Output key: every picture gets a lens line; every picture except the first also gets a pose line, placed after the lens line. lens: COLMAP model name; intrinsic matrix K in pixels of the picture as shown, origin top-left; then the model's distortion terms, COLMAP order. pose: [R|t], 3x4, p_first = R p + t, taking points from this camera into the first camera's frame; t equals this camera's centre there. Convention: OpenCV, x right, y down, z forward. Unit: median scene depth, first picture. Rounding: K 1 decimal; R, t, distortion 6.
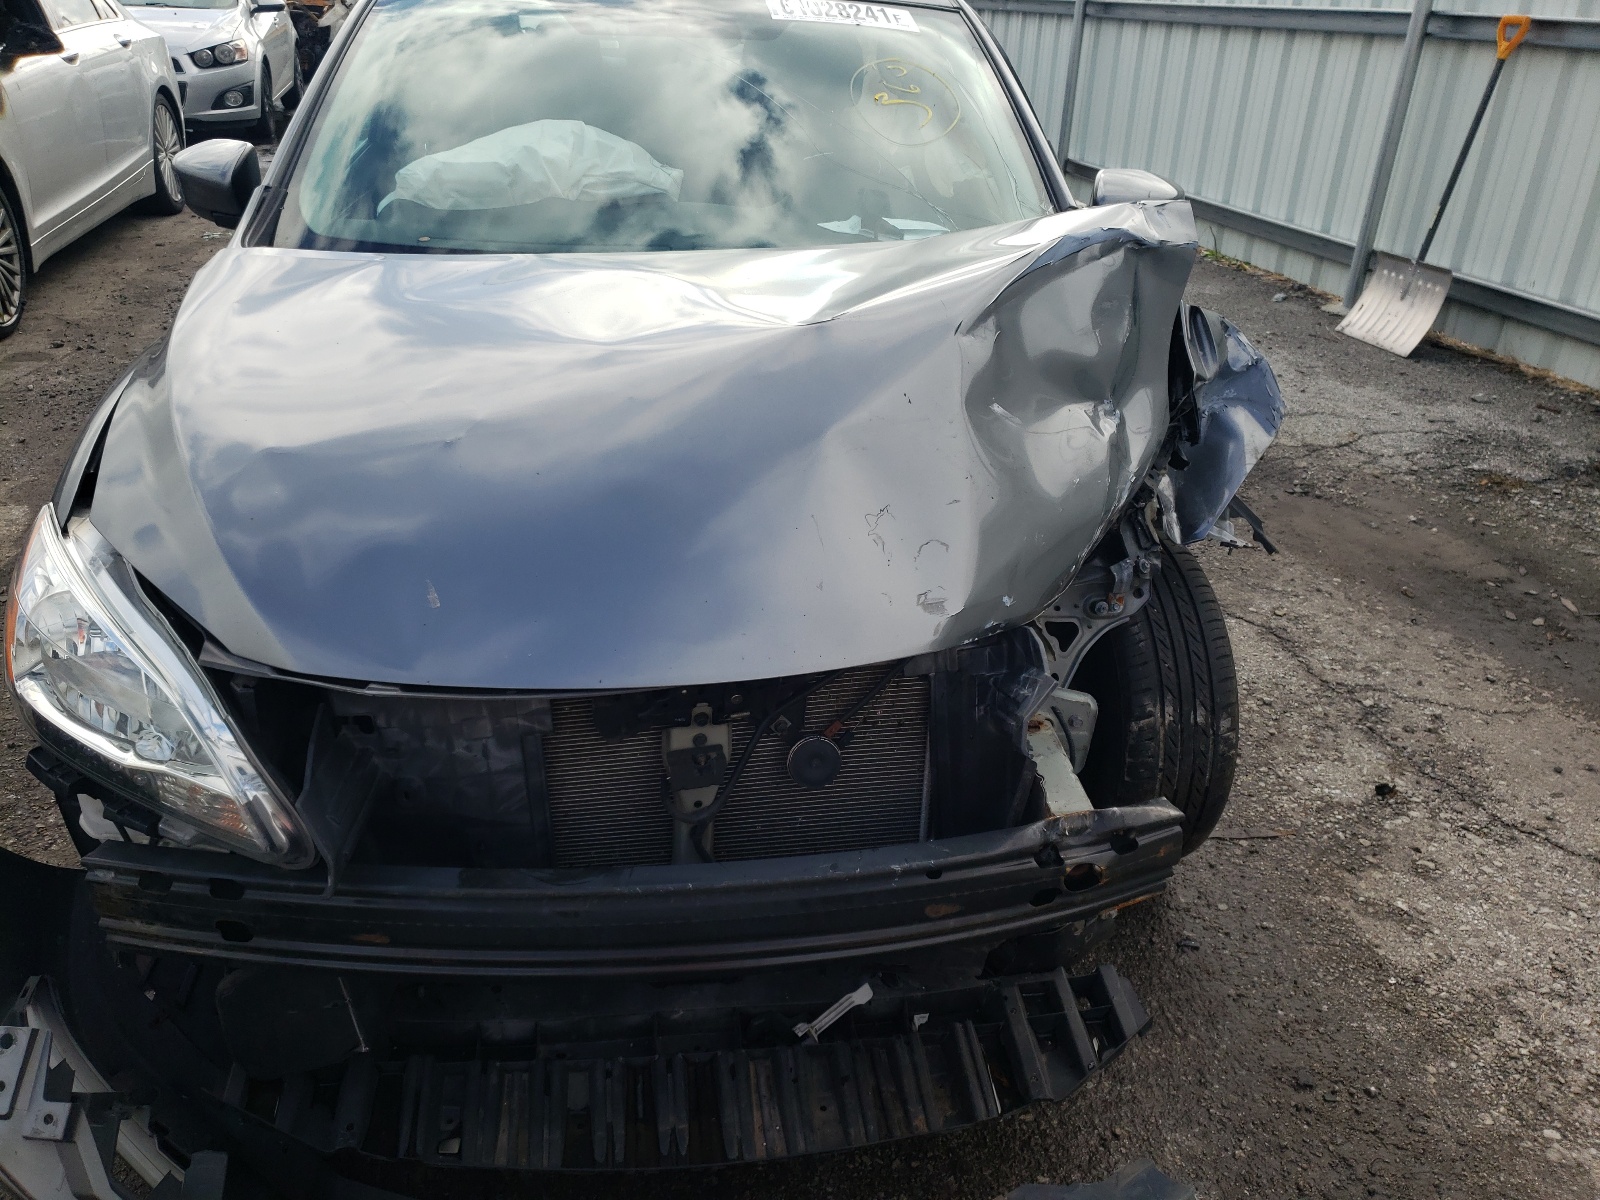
lens RADIAL K [[1256.3, 0, 774.1], [0, 1256.3, 596.7], [0, 0, 1]] dist [0.004435, 0.013801]
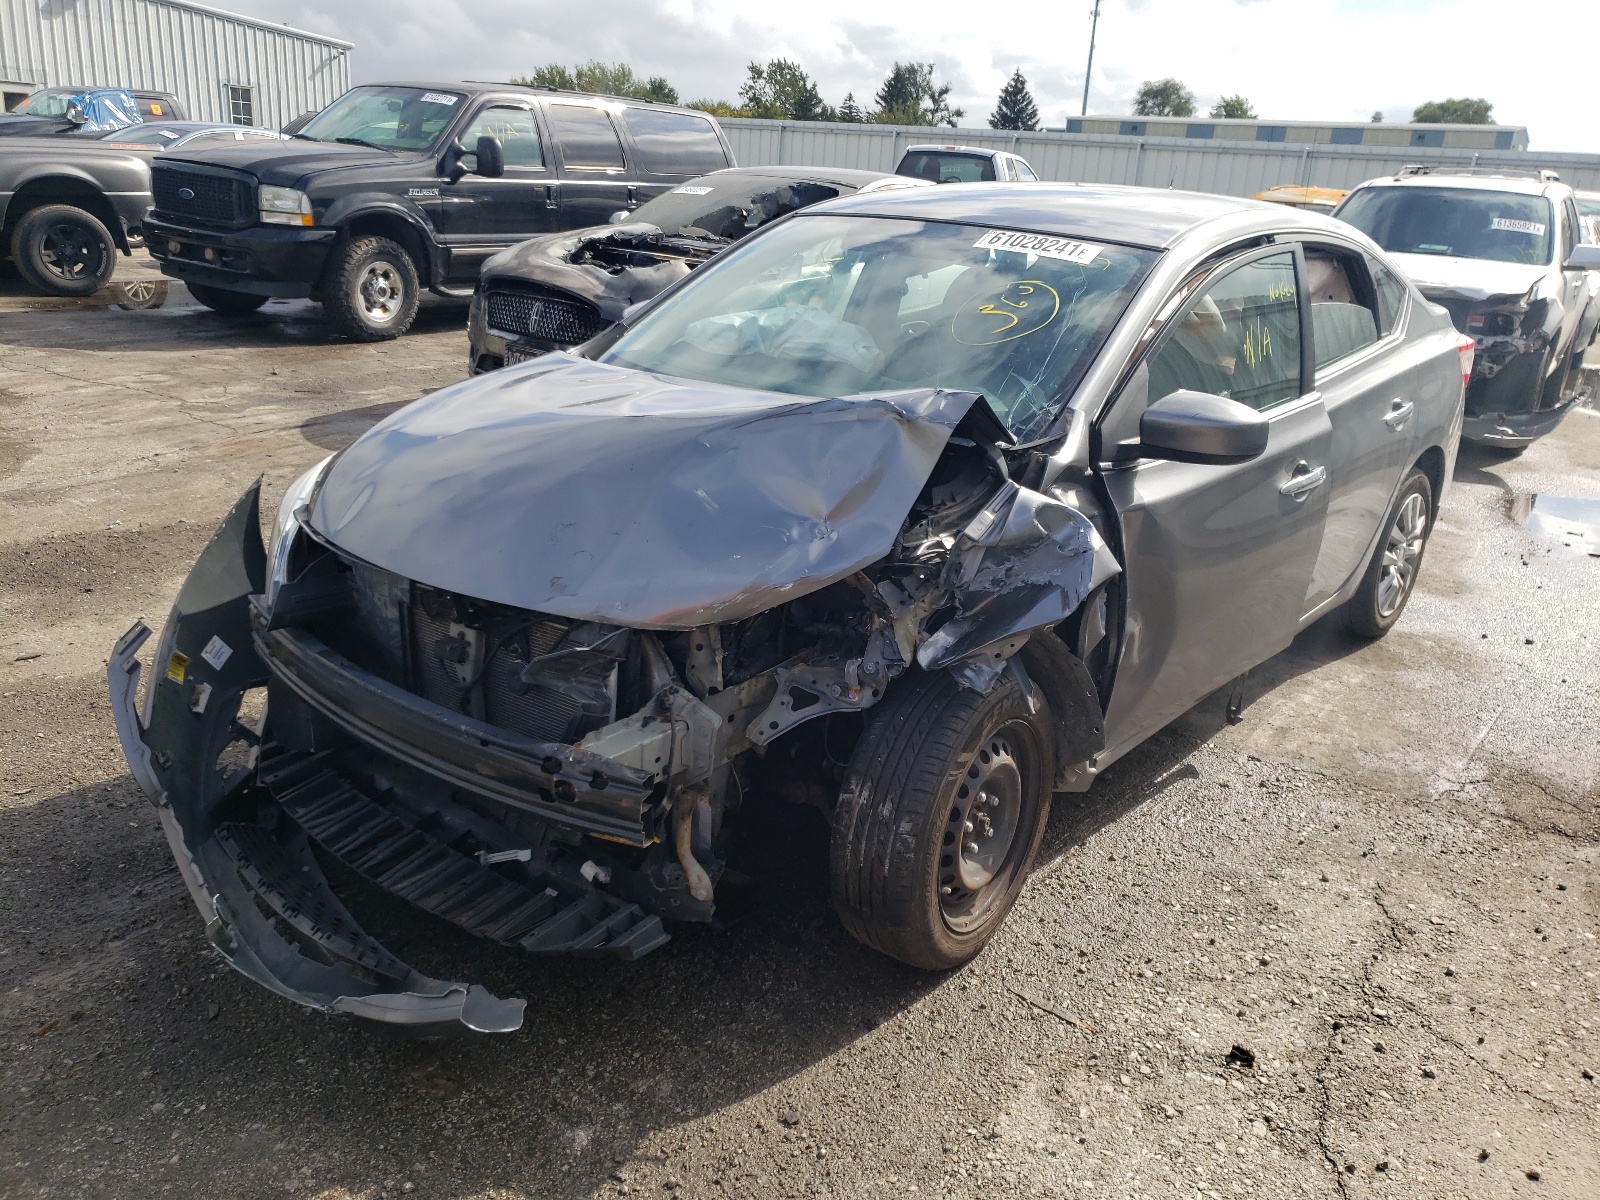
lens RADIAL K [[1256.3, 0, 774.1], [0, 1256.3, 596.7], [0, 0, 1]] dist [0.004435, 0.013801]
pose [[0.695932, 0.236131, -0.678175, 1.116608], [-0.347348, 0.937253, -0.030104, -0.020740], [0.628513, 0.256513, 0.734284, 0.029340]]
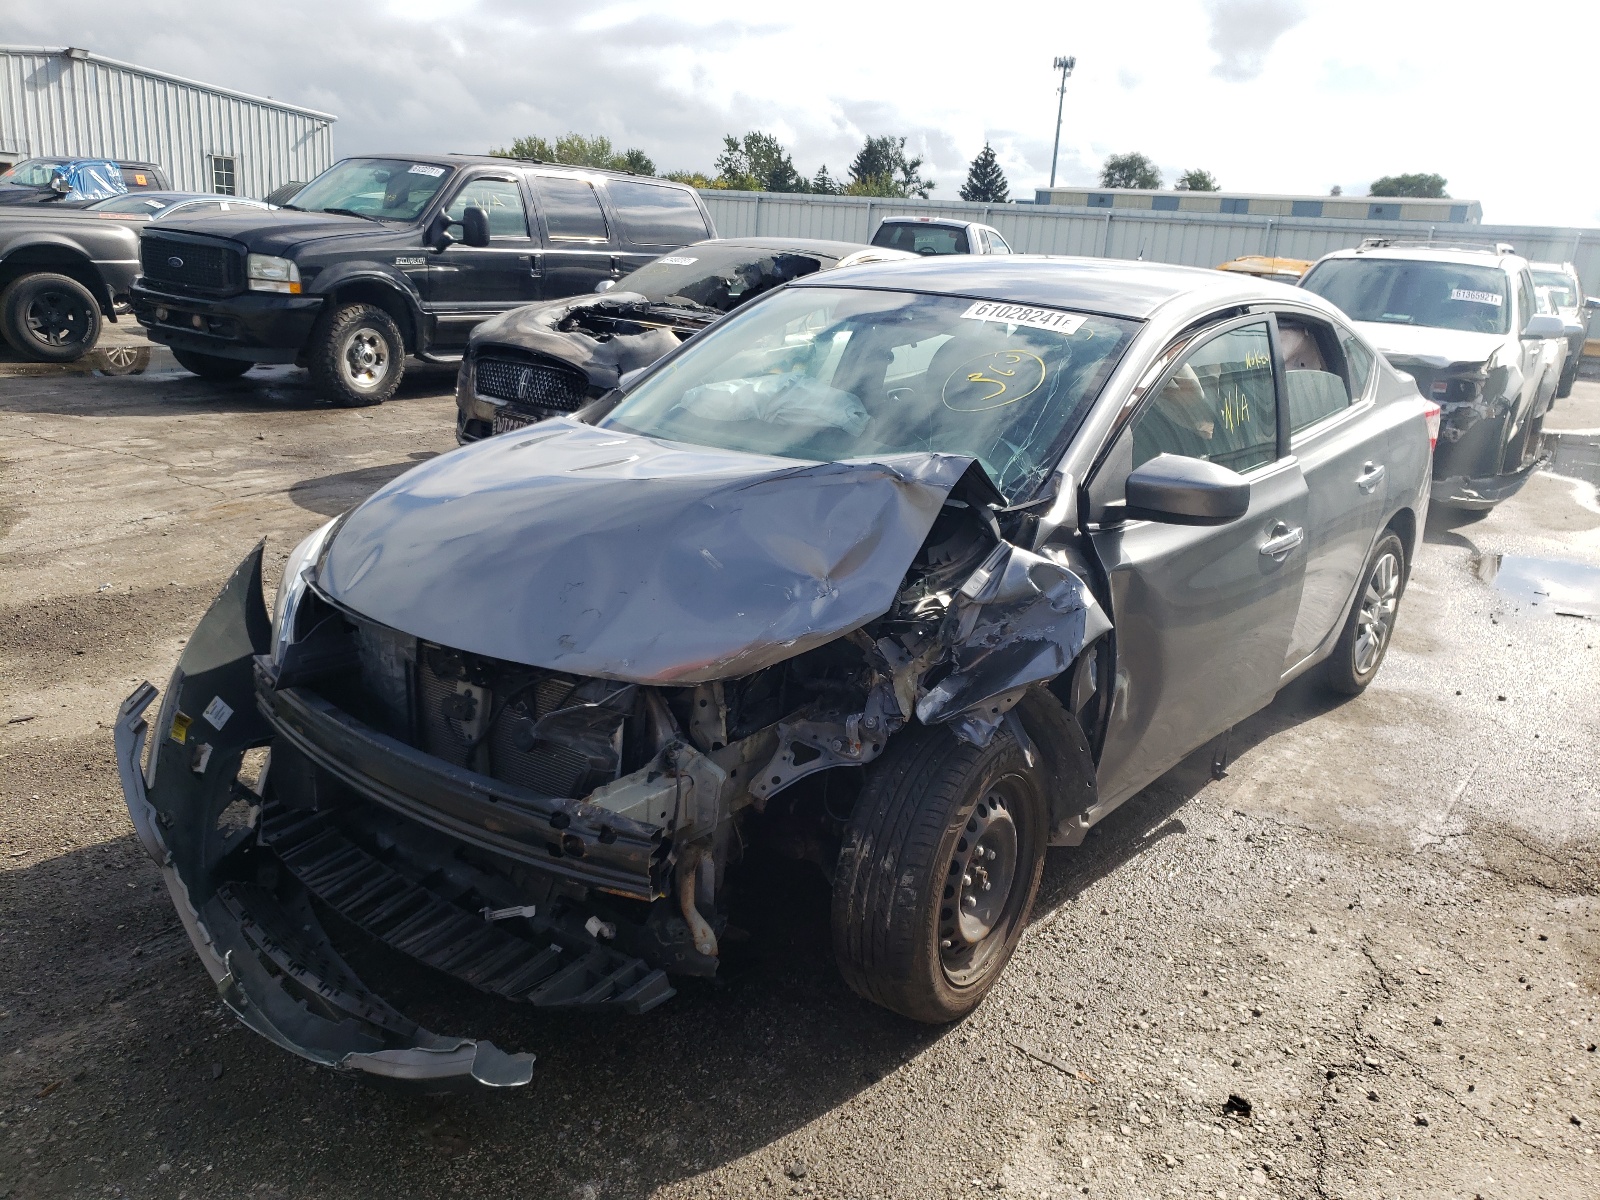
lens RADIAL K [[1256.3, 0, 774.1], [0, 1256.3, 596.7], [0, 0, 1]] dist [0.004435, 0.013801]
pose [[0.709663, 0.199959, -0.675570, 1.122610], [-0.343194, 0.935536, -0.083608, -0.004323], [0.615302, 0.291185, 0.732540, -0.012931]]
